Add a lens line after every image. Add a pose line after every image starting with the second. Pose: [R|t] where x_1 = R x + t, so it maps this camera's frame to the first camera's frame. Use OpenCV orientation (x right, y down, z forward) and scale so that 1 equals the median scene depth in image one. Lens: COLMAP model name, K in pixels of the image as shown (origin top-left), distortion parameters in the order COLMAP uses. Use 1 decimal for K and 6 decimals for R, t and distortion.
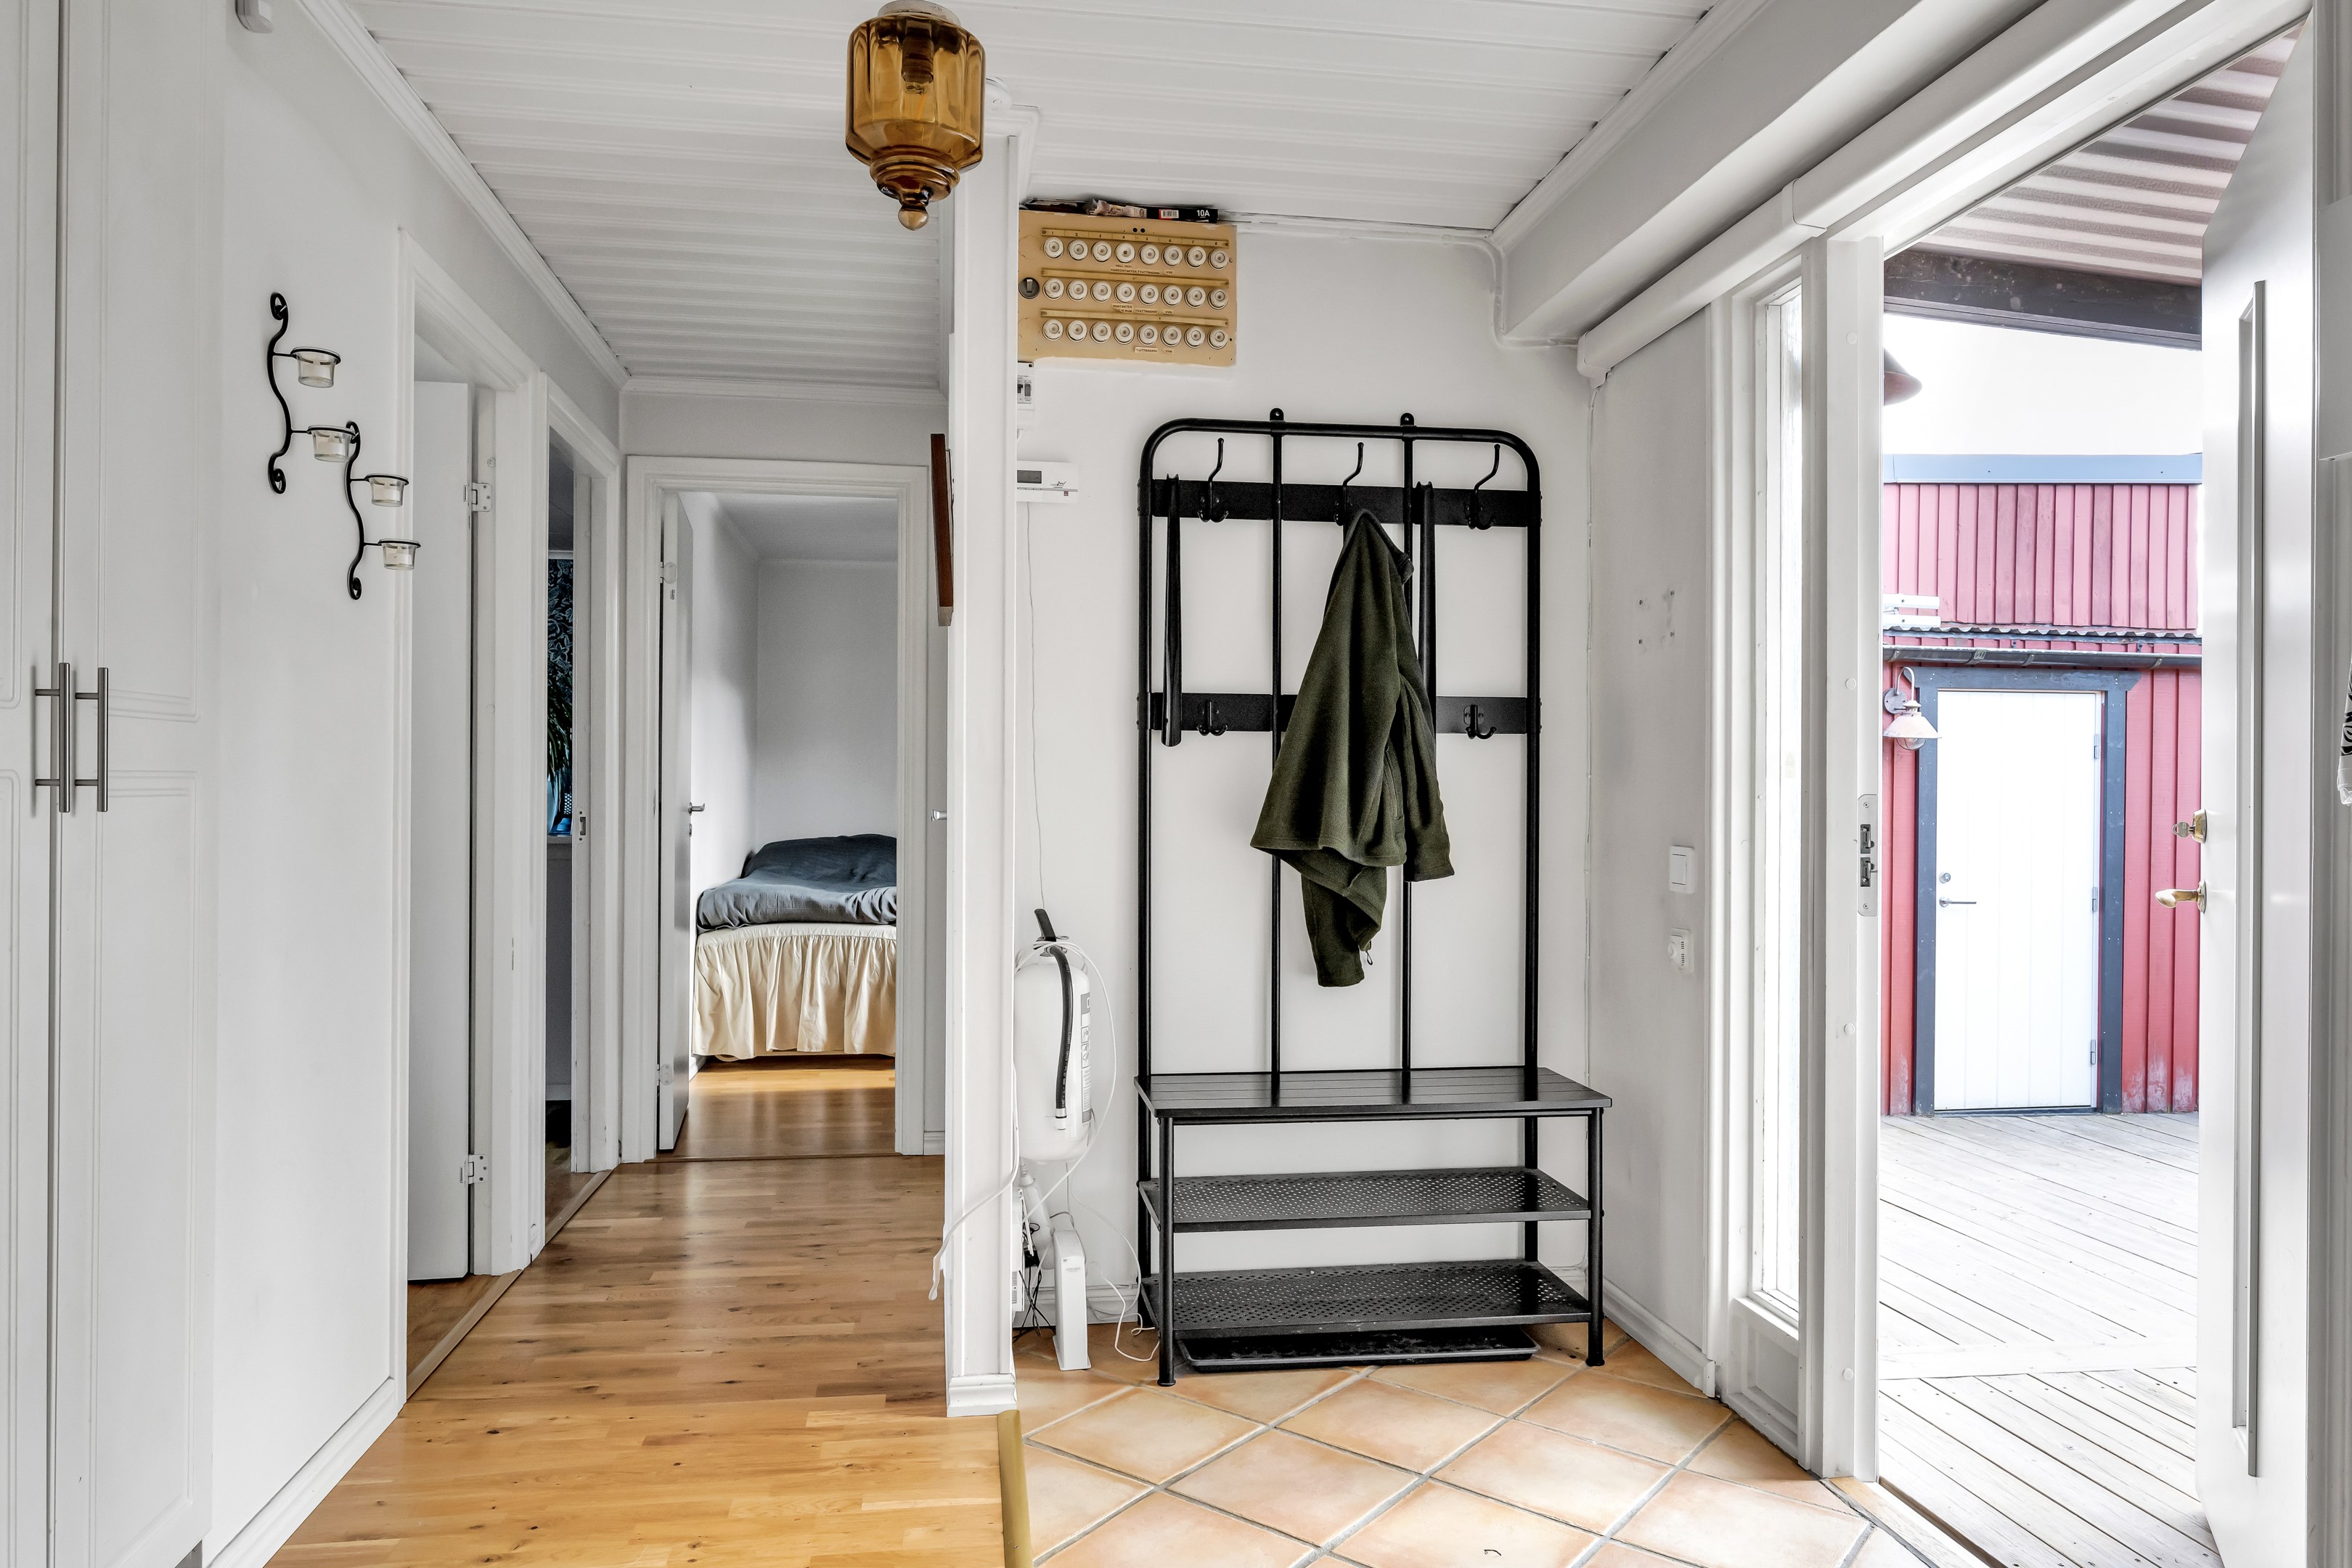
lens RADIAL K [[1512.9, 0, 1183.0], [0, 1512.9, 787.3], [0, 0, 1]] dist [-0.023343, 0.018647]
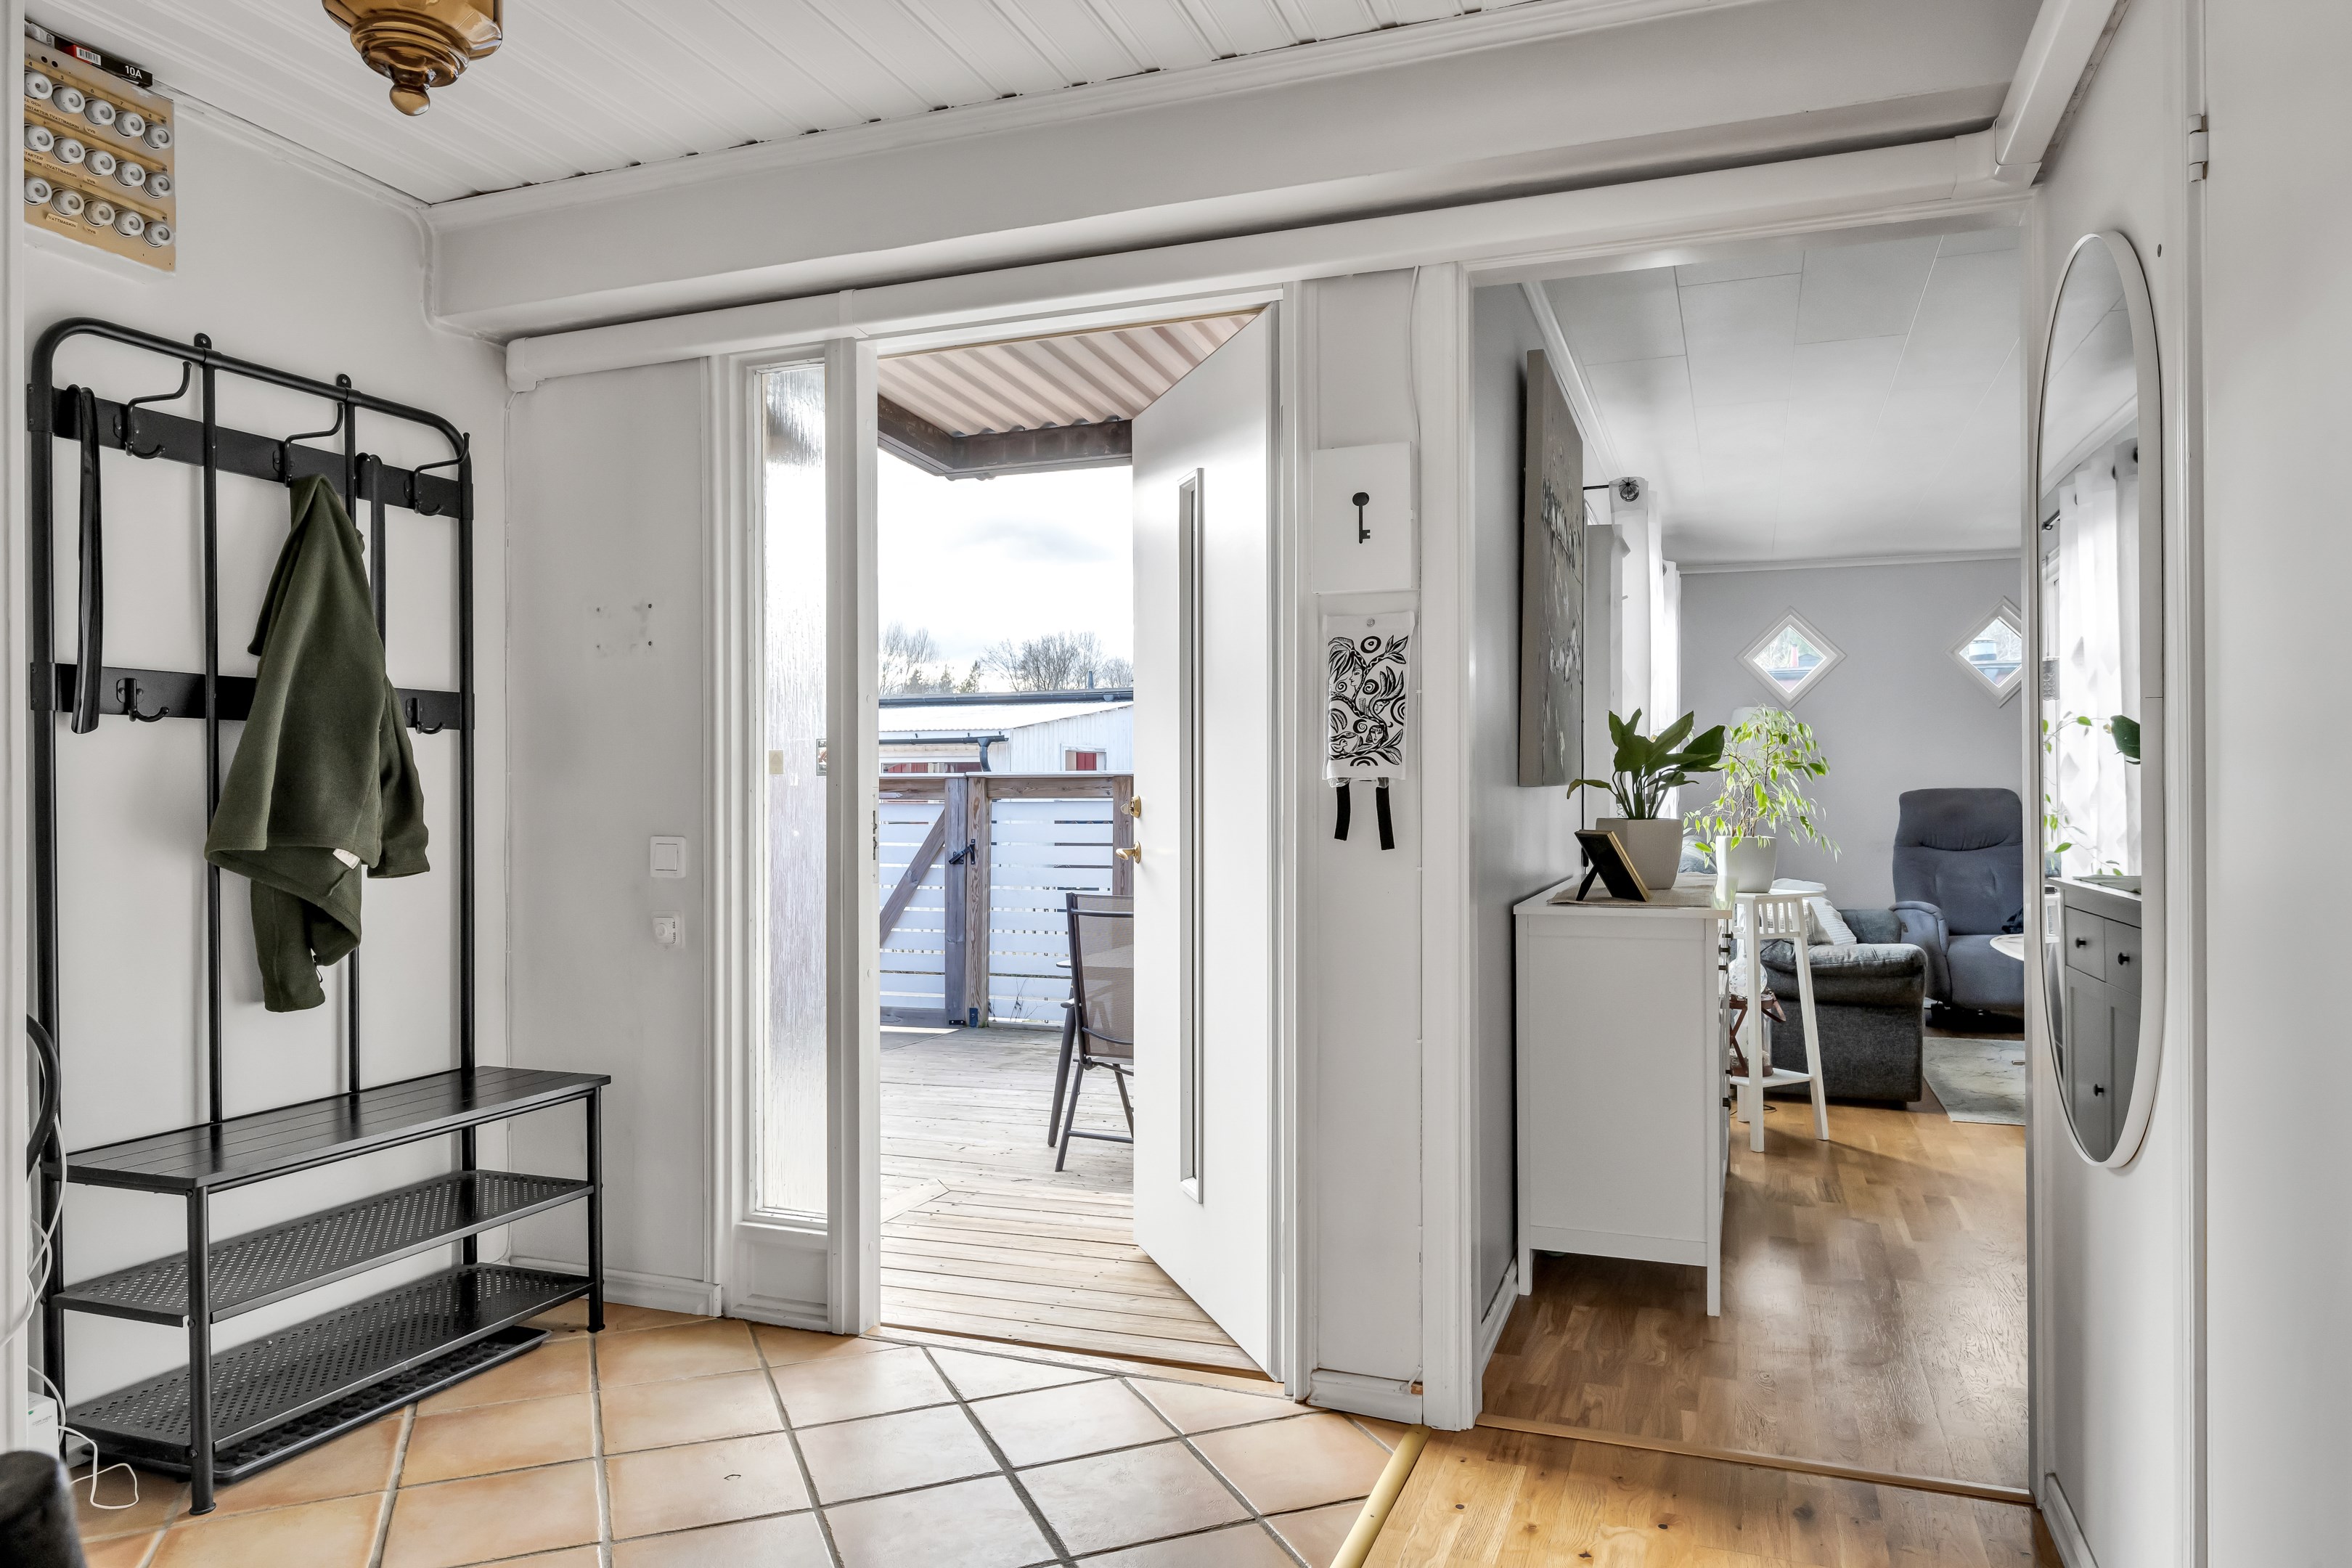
lens RADIAL K [[1512.9, 0, 1174.9], [0, 1512.9, 789.0], [0, 0, 1]] dist [-0.023343, 0.018647]
pose [[0.491734, -0.006564, 0.870721, -0.410068], [0.004850, 0.999977, 0.004799, 0.000987], [-0.870732, 0.001863, 0.491754, 0.120260]]
